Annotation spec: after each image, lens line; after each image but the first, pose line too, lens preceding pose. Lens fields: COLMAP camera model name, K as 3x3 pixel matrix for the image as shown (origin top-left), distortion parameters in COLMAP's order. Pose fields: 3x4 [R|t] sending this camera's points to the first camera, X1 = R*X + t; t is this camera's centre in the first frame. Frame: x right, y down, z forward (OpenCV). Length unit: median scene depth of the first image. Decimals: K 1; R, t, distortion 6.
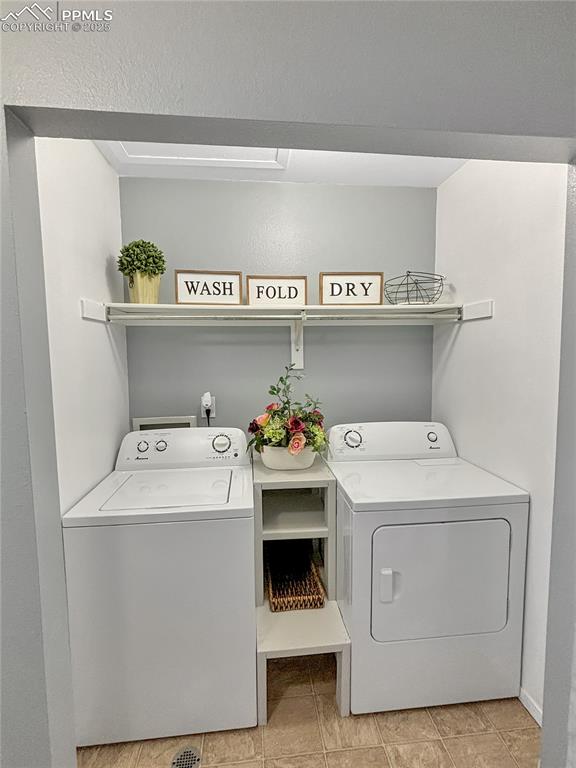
lens RADIAL K [[376.7, 0, 286.2], [0, 376.7, 383.4], [0, 0, 1]] dist [0.037485, -0.013036]
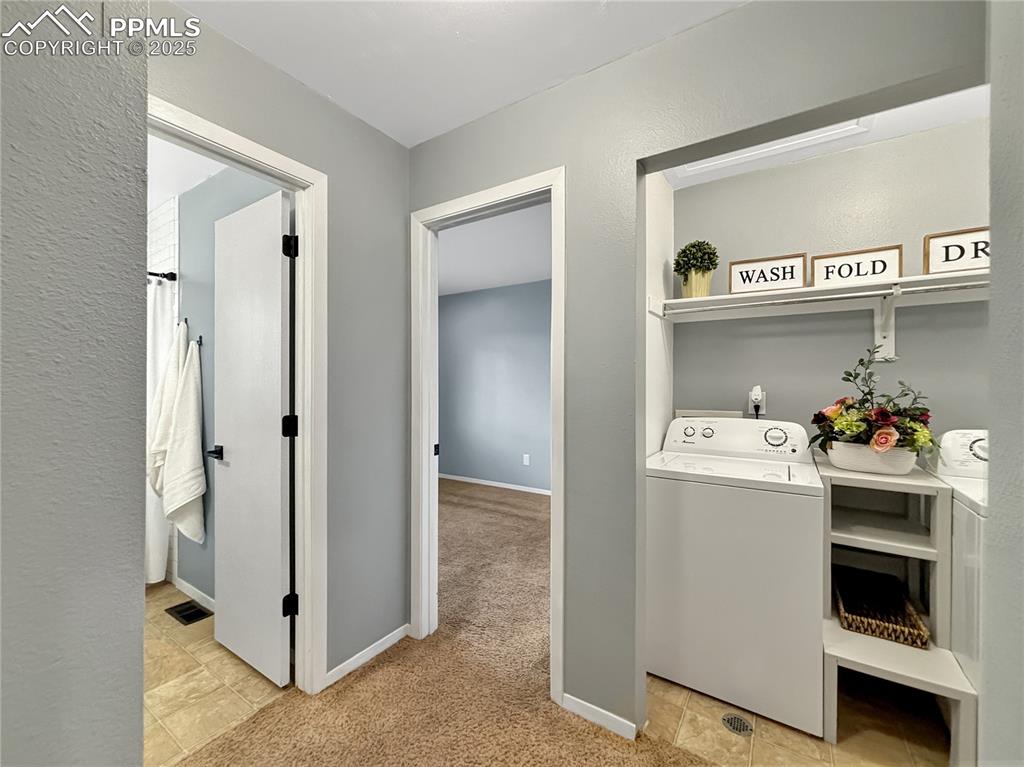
lens RADIAL K [[417.2, 0, 511.1], [0, 417.2, 381.8], [0, 0, 1]] dist [0.002424, 0.000234]
pose [[0.770234, 0.011709, -0.637654, -0.018560], [-0.060285, 0.996691, -0.054518, 0.126153], [0.634906, 0.080433, 0.768391, -0.236563]]
